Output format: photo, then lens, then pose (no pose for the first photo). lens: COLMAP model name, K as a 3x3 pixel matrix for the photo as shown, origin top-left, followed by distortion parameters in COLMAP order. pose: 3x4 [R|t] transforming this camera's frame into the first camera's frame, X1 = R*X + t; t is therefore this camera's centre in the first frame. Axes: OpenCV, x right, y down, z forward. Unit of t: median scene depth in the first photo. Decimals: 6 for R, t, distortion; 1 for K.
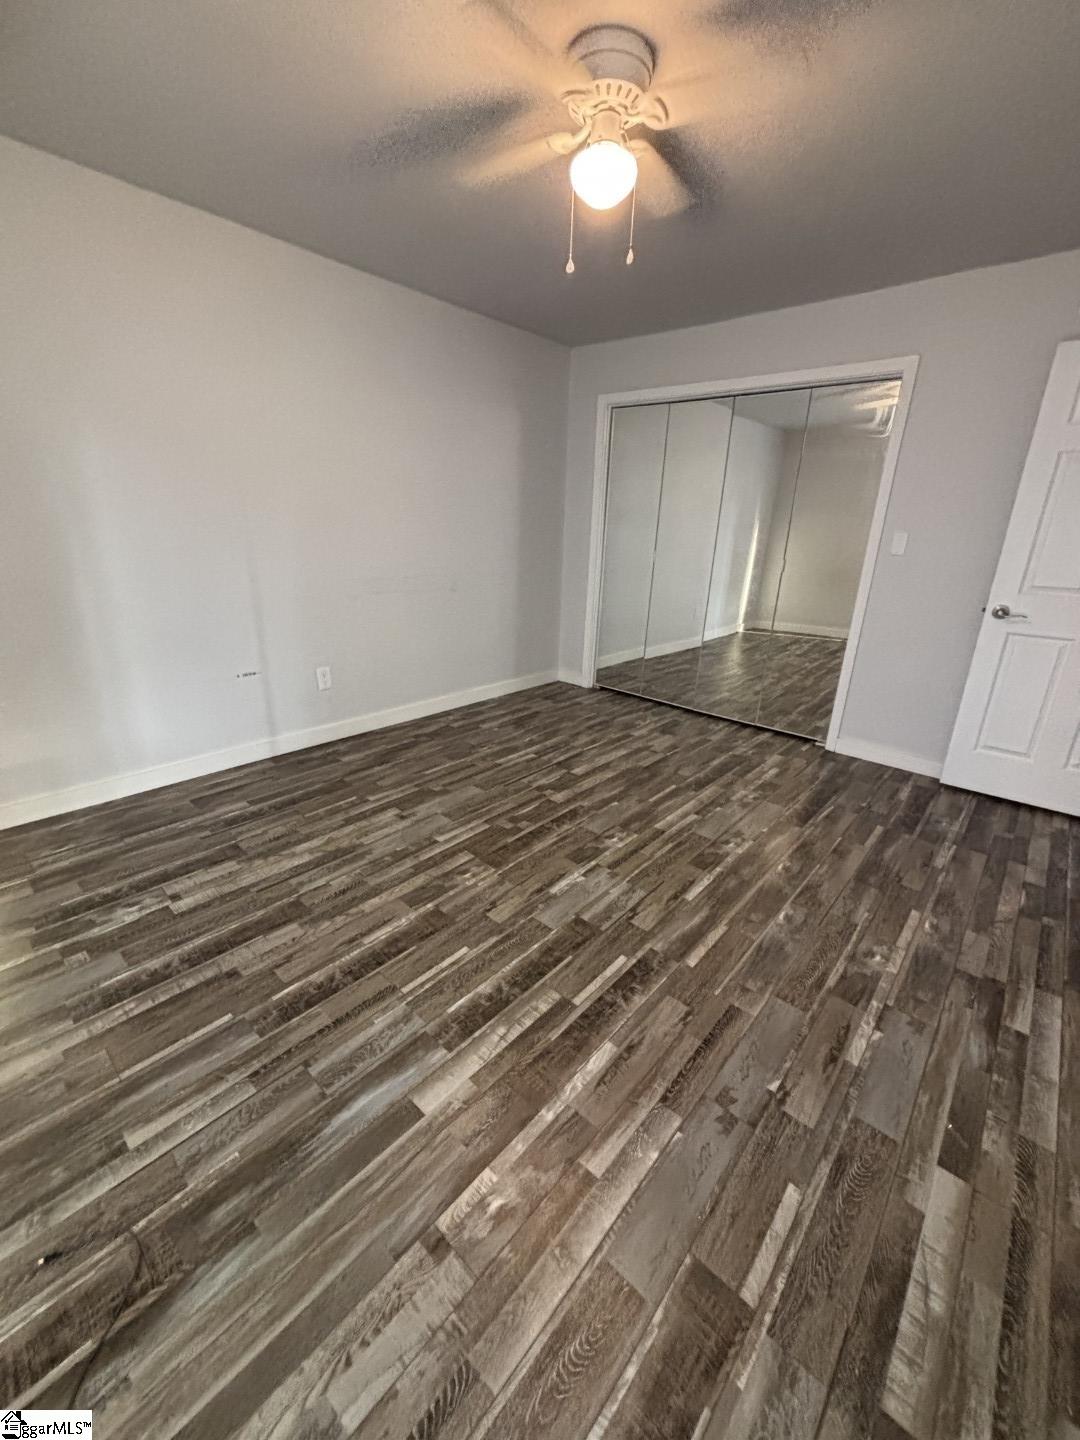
lens RADIAL K [[577.6, 0, 542.2], [0, 577.6, 730.1], [0, 0, 1]] dist [-0.002993, -0.000308]
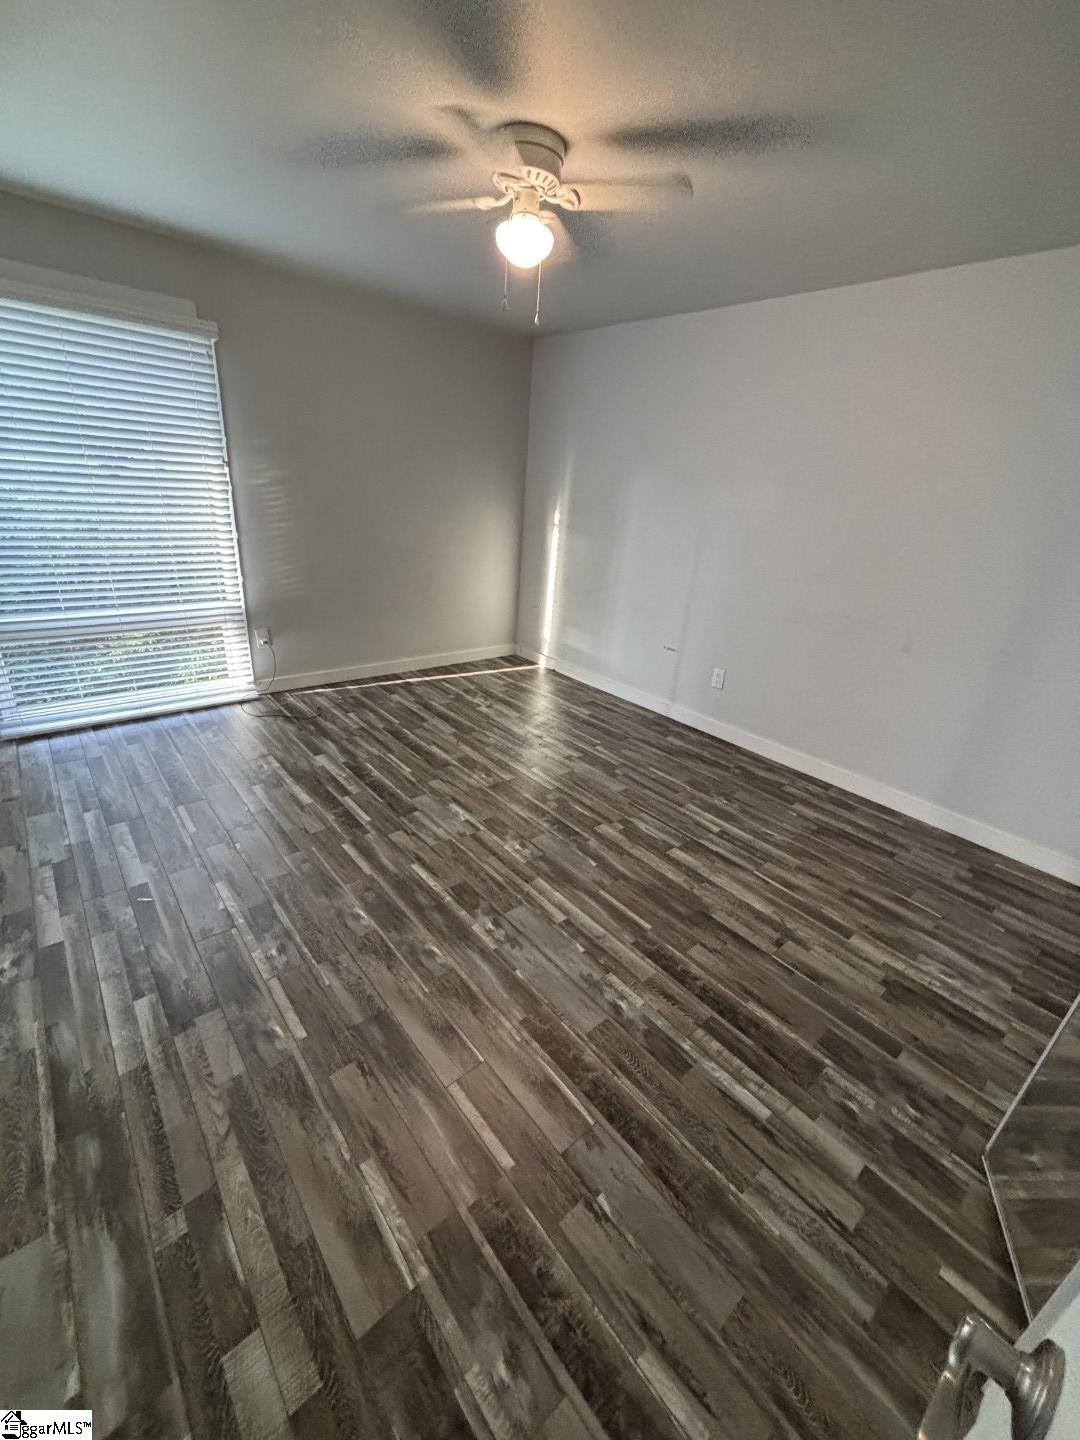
lens RADIAL K [[577.6, 0, 536.9], [0, 577.6, 712.4], [0, 0, 1]] dist [-0.002993, -0.000308]
pose [[-0.131703, 0.332006, -0.934038, 0.919550], [-0.409495, 0.839871, 0.356275, -0.358199], [0.902756, 0.429406, 0.025341, 0.833155]]
